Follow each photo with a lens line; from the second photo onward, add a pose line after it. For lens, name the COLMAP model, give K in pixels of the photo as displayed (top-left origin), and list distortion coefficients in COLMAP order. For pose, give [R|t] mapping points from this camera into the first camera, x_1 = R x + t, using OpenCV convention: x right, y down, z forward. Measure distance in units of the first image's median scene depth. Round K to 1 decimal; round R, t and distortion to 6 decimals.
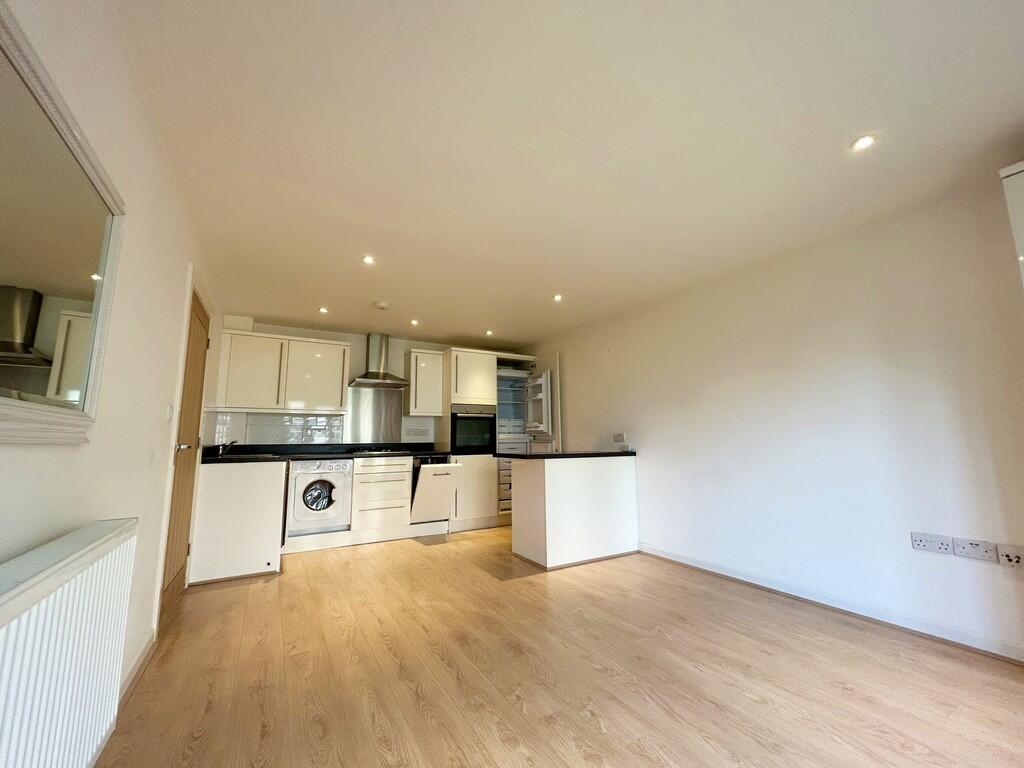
lens RADIAL K [[405.7, 0, 507.9], [0, 405.7, 381.6], [0, 0, 1]] dist [0.001304, 0.000095]
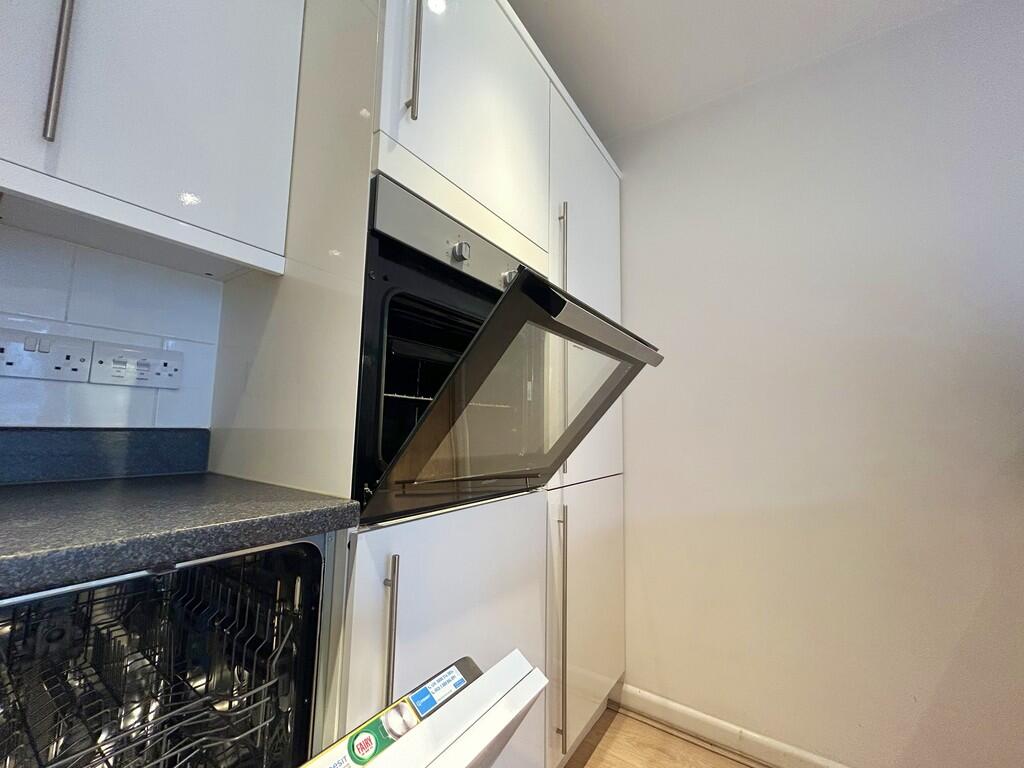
lens RADIAL K [[405.7, 0, 507.9], [0, 405.7, 381.6], [0, 0, 1]] dist [0.001304, 0.000095]
pose [[0.905582, 0.075068, 0.417476, -0.151407], [-0.085531, 0.996315, 0.006381, 0.126071], [-0.415459, -0.041485, 0.908665, 0.842973]]
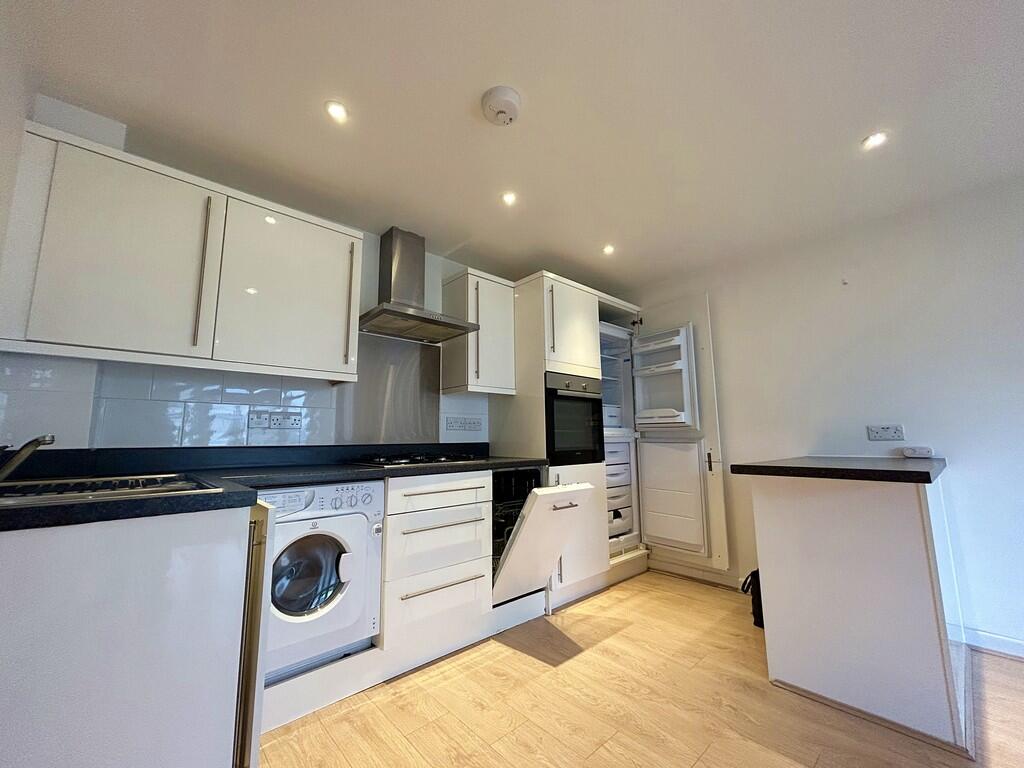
lens RADIAL K [[405.7, 0, 507.9], [0, 405.7, 381.6], [0, 0, 1]] dist [0.001304, 0.000095]
pose [[0.976920, 0.030603, 0.211400, -0.304362], [-0.030819, 0.999522, -0.002275, 0.071168], [-0.211368, -0.004293, 0.977397, 0.475903]]
